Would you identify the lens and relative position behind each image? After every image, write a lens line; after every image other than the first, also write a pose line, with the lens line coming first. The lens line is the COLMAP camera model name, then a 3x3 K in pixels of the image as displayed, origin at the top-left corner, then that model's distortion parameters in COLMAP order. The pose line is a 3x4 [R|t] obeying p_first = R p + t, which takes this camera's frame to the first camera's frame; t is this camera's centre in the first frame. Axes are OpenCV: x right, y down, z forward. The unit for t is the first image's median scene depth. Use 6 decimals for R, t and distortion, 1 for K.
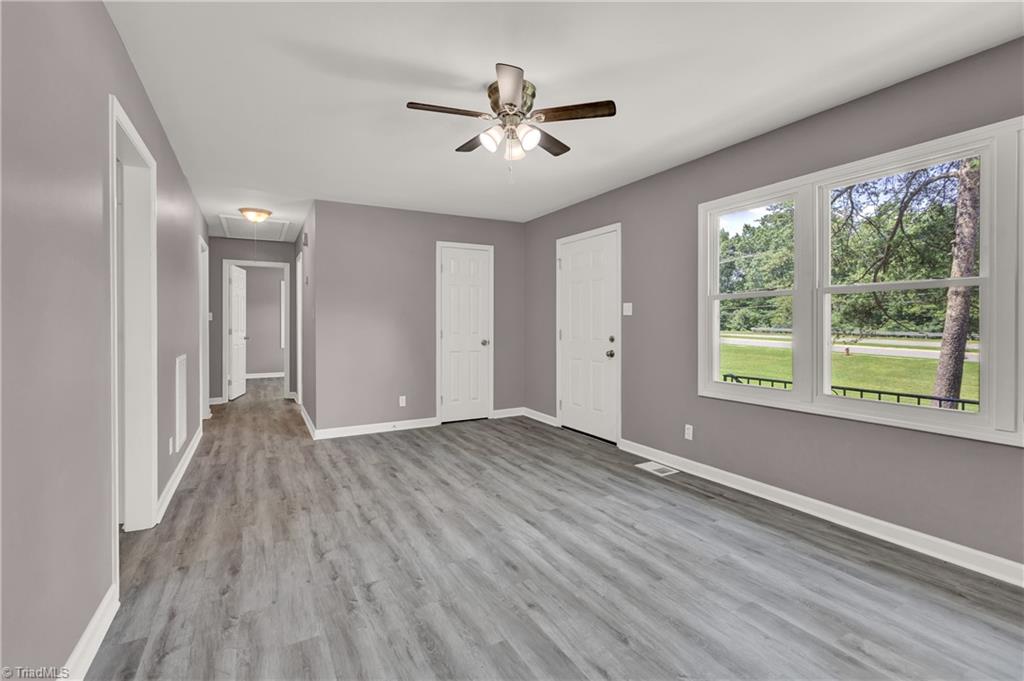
lens RADIAL K [[466.1, 0, 508.7], [0, 466.1, 336.7], [0, 0, 1]] dist [0.003331, -0.006587]
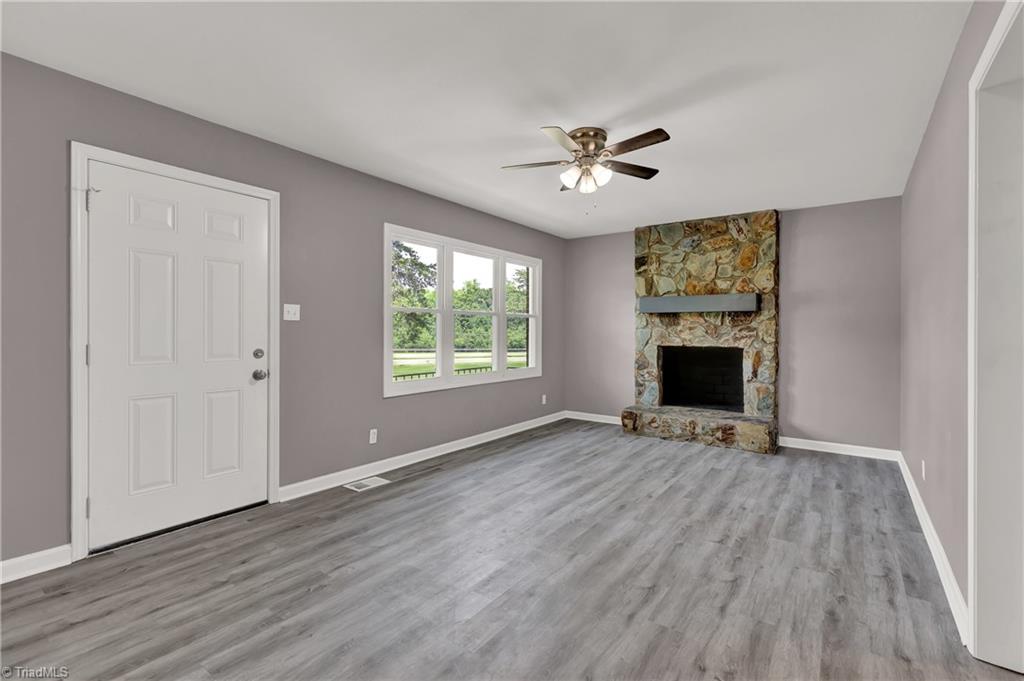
lens RADIAL K [[466.1, 0, 508.7], [0, 466.1, 336.7], [0, 0, 1]] dist [0.003331, -0.006587]
pose [[-0.429789, -0.008843, 0.902886, -0.961276], [0.020006, 0.999613, 0.019313, -0.043430], [-0.902708, 0.026364, -0.429446, 1.652292]]
